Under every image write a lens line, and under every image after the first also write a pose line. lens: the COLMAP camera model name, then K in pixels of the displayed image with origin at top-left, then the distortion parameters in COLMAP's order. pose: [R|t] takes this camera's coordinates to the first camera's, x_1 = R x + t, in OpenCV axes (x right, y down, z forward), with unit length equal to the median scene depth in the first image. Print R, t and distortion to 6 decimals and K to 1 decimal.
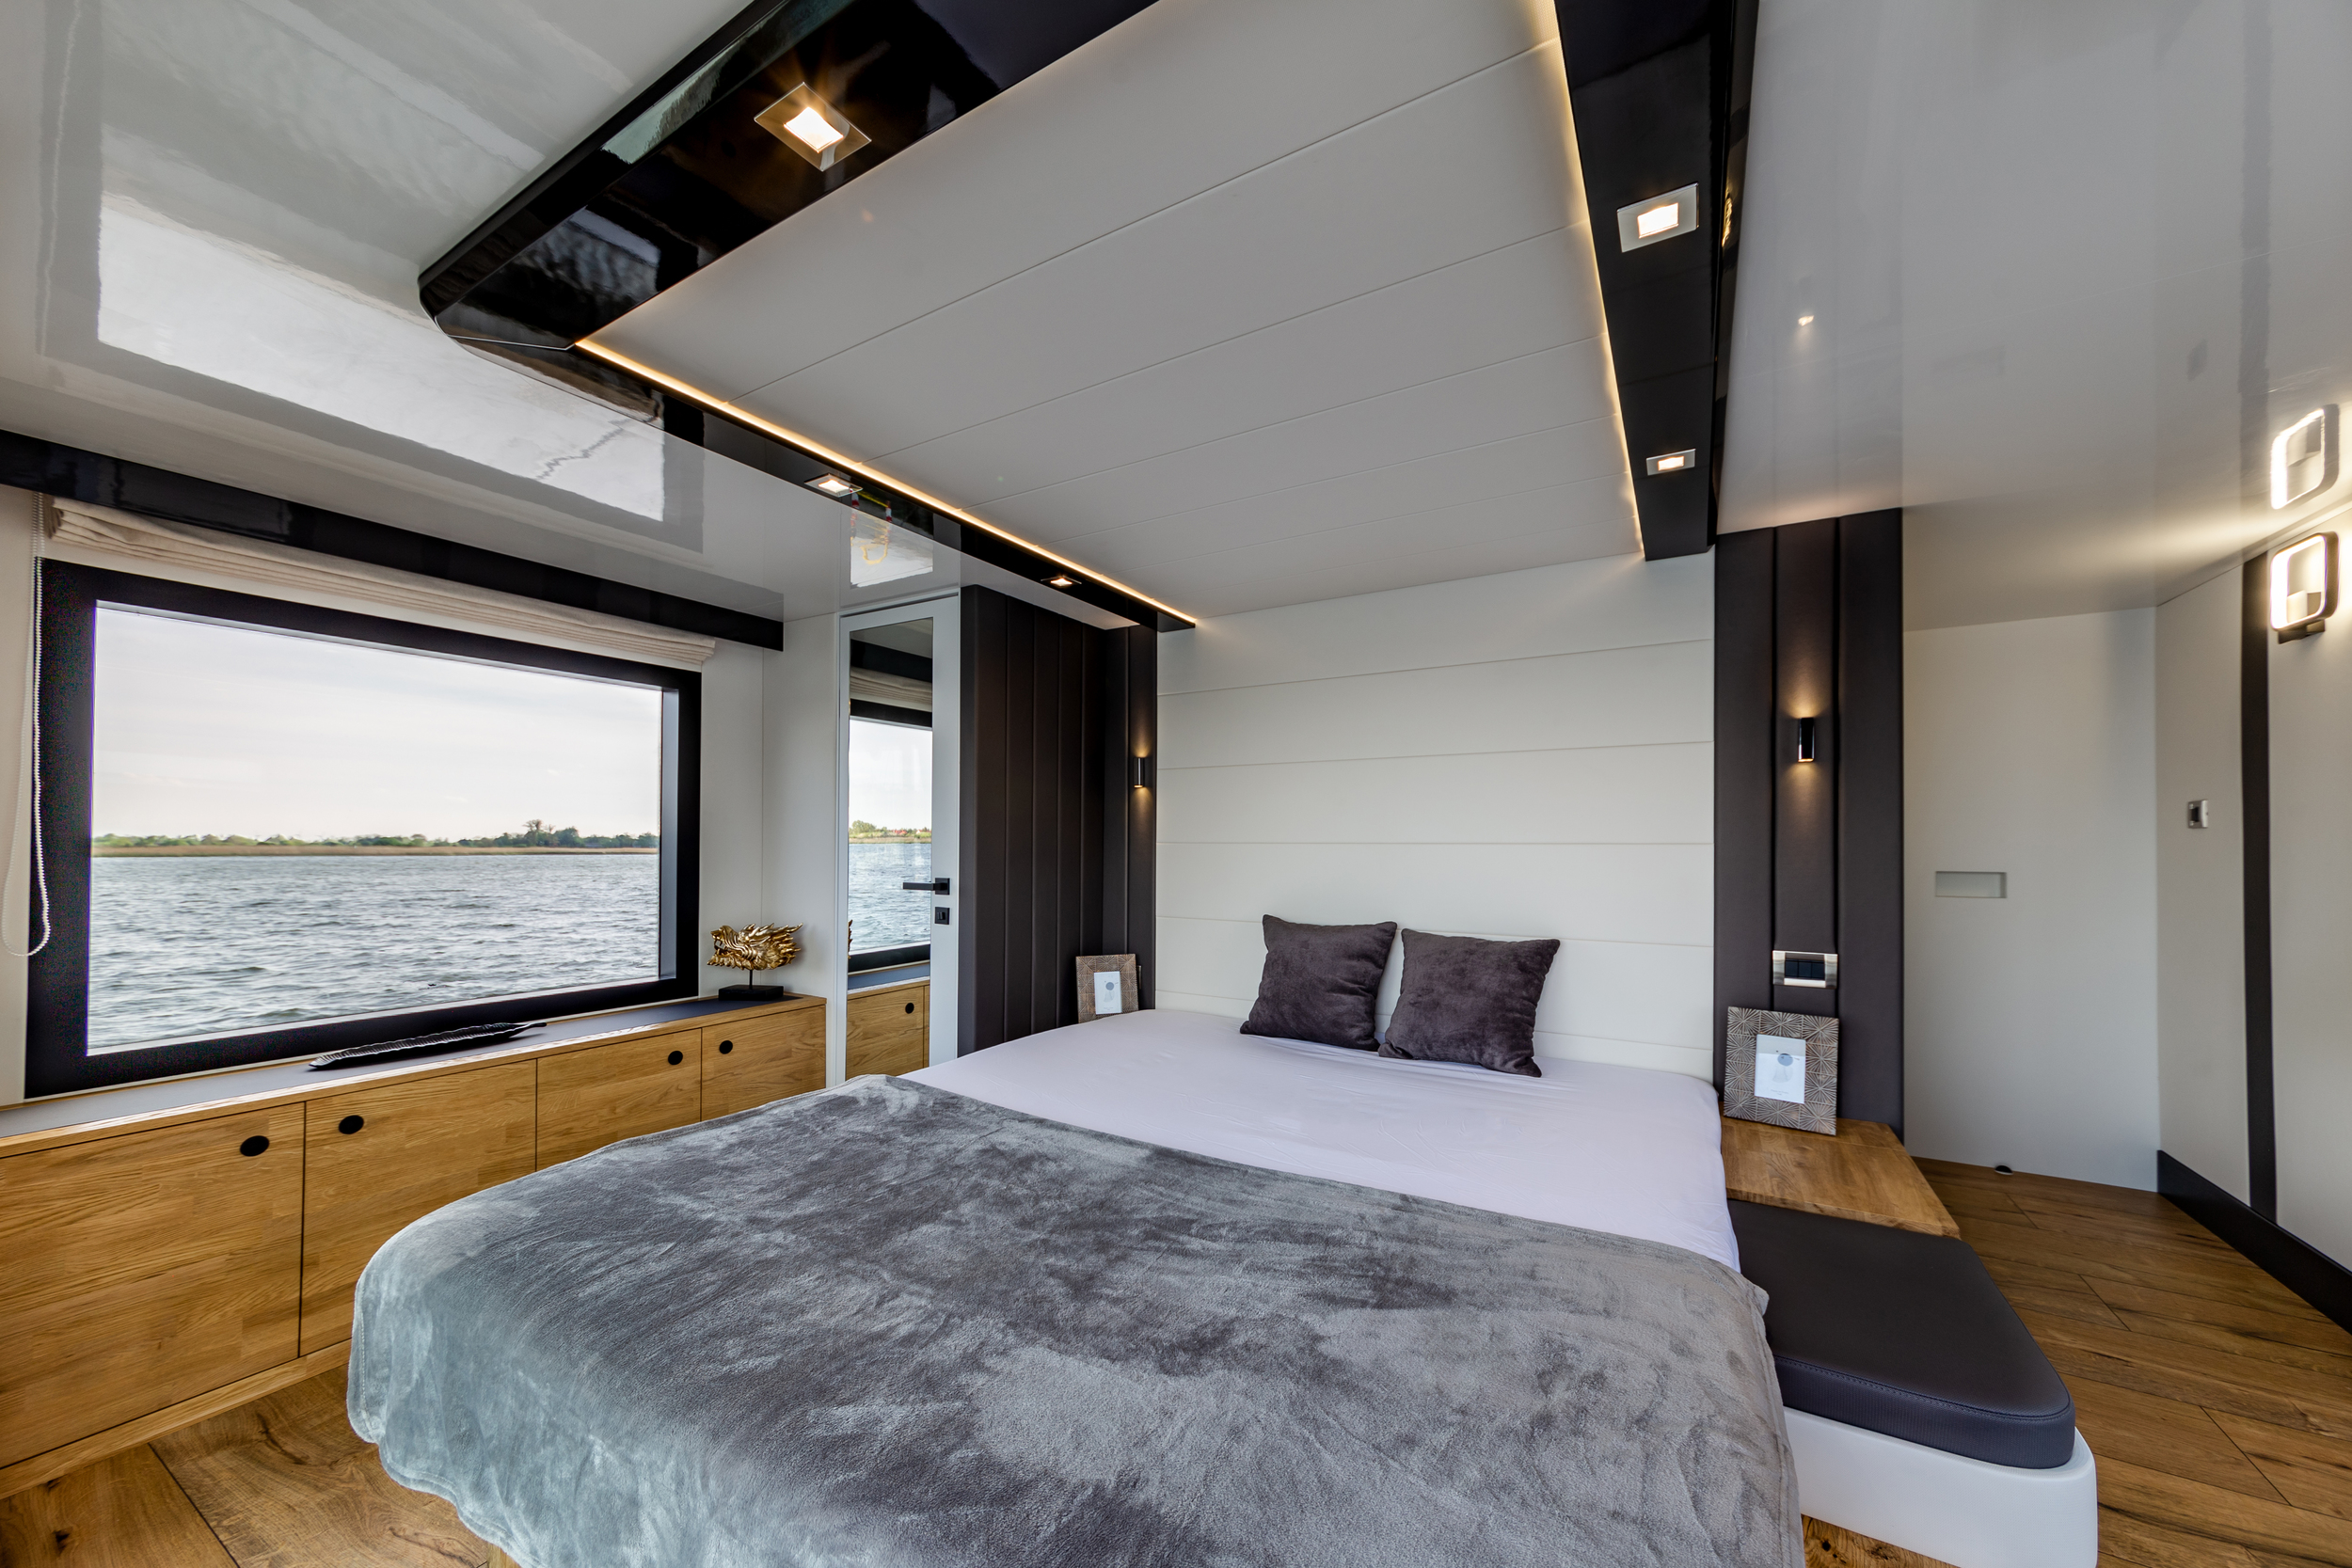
lens RADIAL K [[858.8, 0, 1174.0], [0, 858.8, 837.8], [0, 0, 1]] dist [0.000687, 0.000042]
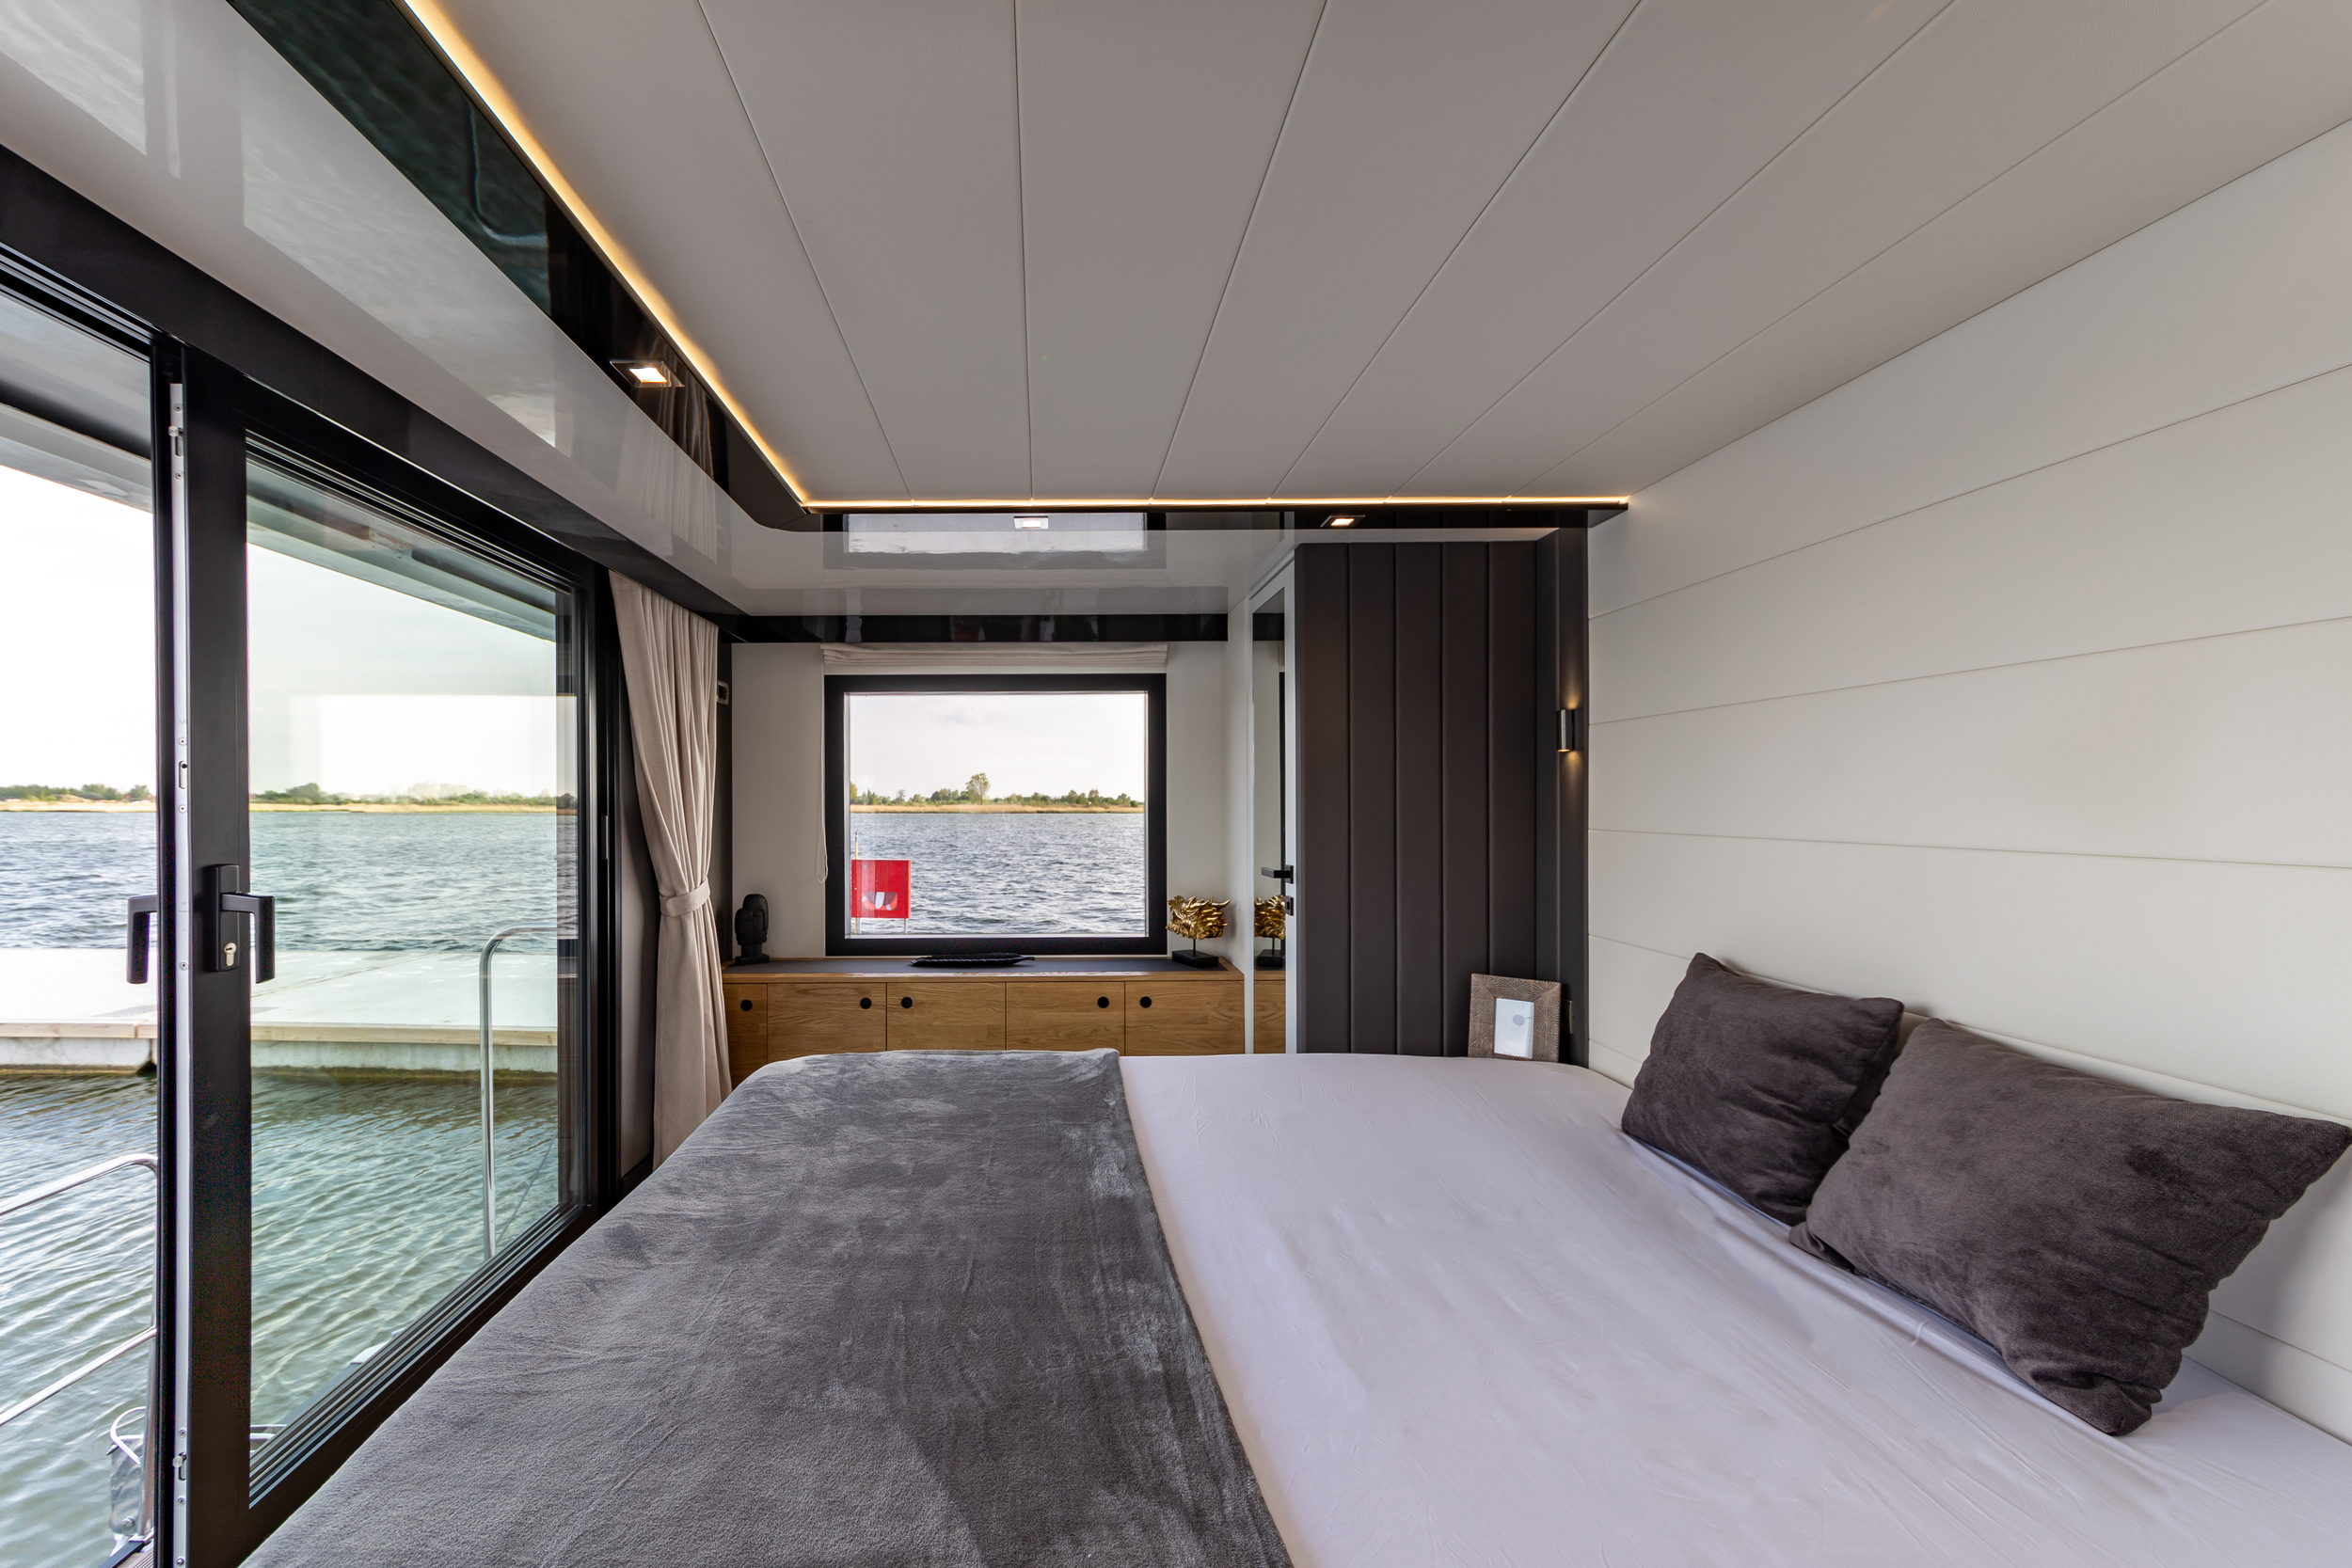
lens RADIAL K [[899.7, 0, 1033.7], [0, 899.7, 805.3], [0, 0, 1]] dist [-0.000066, -0.000164]
pose [[0.501973, -0.001565, -0.864882, 0.439656], [0.012996, 0.999899, 0.005733, -0.027663], [0.864786, -0.014118, 0.501943, 0.271225]]
